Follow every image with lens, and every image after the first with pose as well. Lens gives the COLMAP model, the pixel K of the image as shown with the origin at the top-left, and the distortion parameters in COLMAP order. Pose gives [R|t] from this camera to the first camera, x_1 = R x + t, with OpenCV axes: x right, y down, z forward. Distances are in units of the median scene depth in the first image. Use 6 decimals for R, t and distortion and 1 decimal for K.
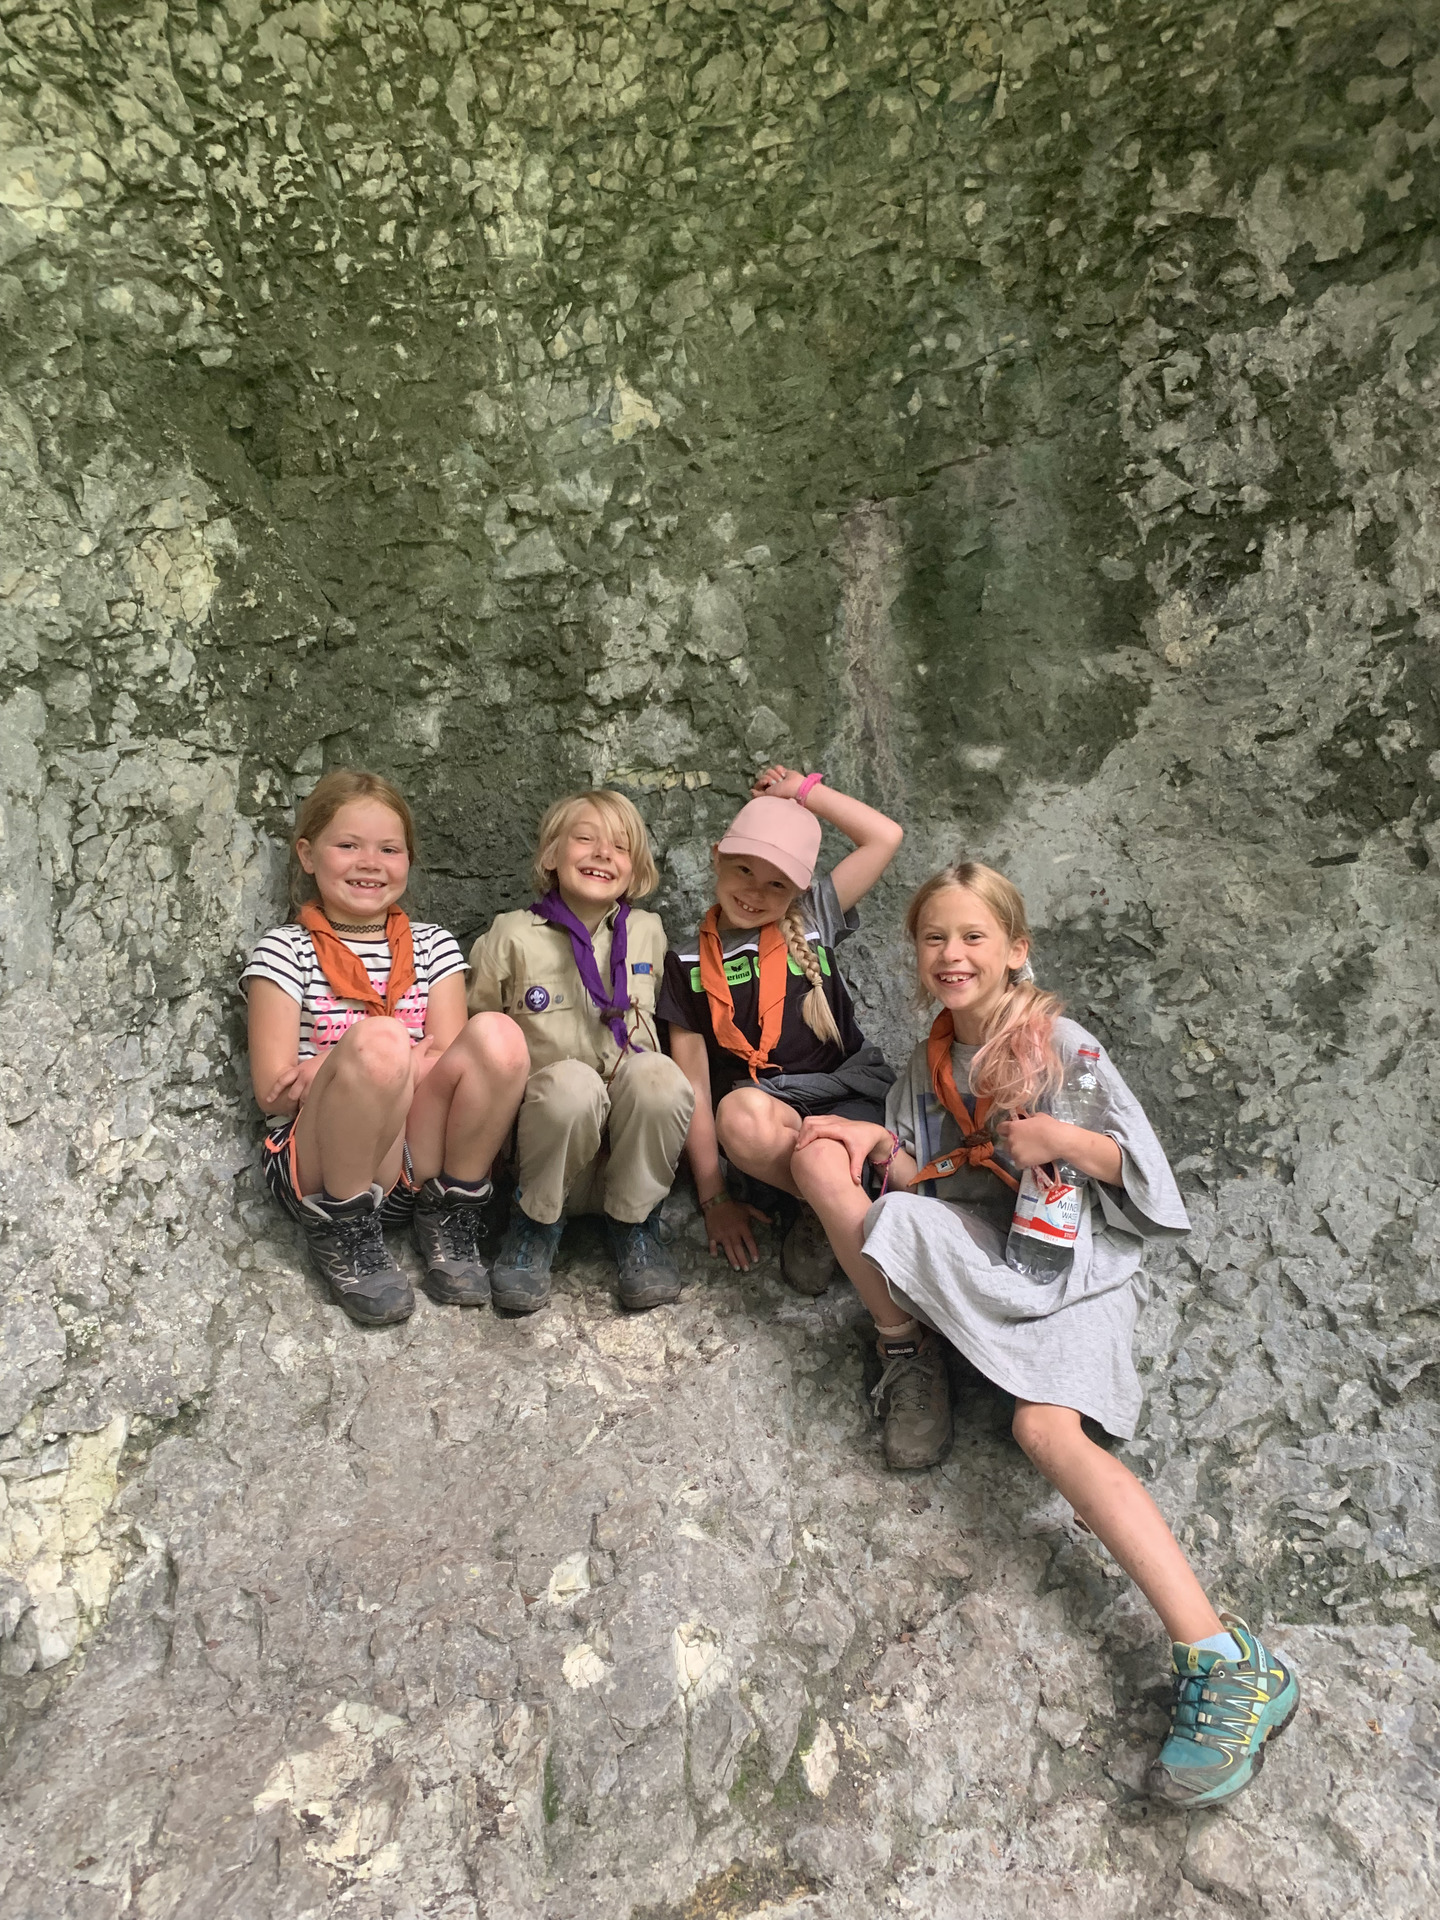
lens RADIAL K [[1497.8, 0, 713.5], [0, 1497.8, 971.3], [0, 0, 1]] dist [0.031796, -0.041445]
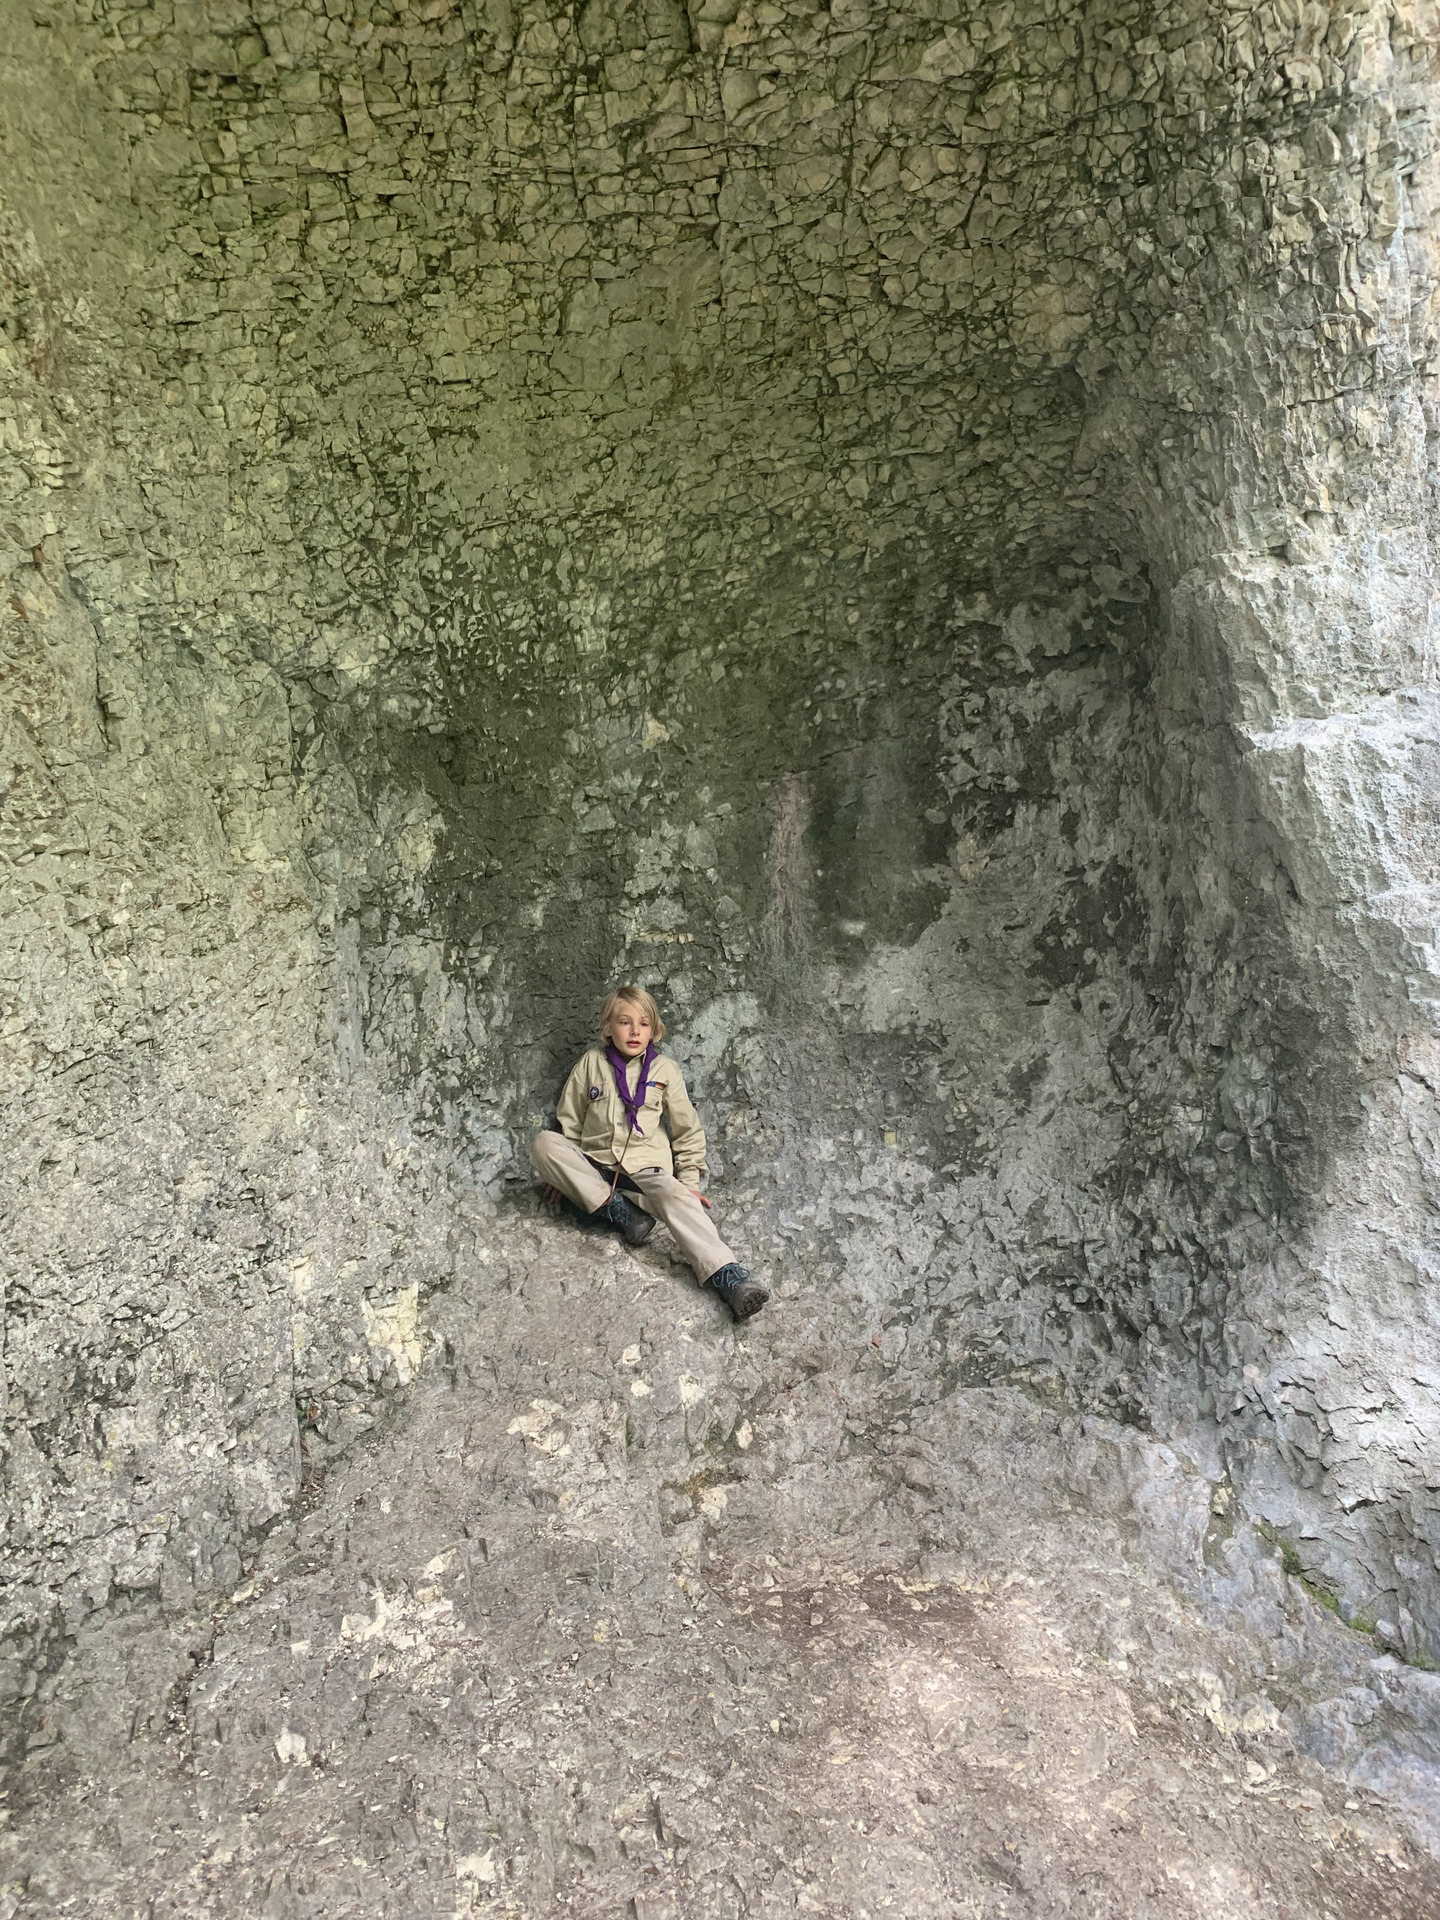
lens RADIAL K [[1497.8, 0, 702.6], [0, 1497.8, 972.0], [0, 0, 1]] dist [0.031796, -0.041445]
pose [[0.999455, 0.019132, 0.026884, -0.045363], [-0.019285, 0.999799, 0.005468, -0.121926], [-0.026774, -0.005983, 0.999624, -0.864118]]
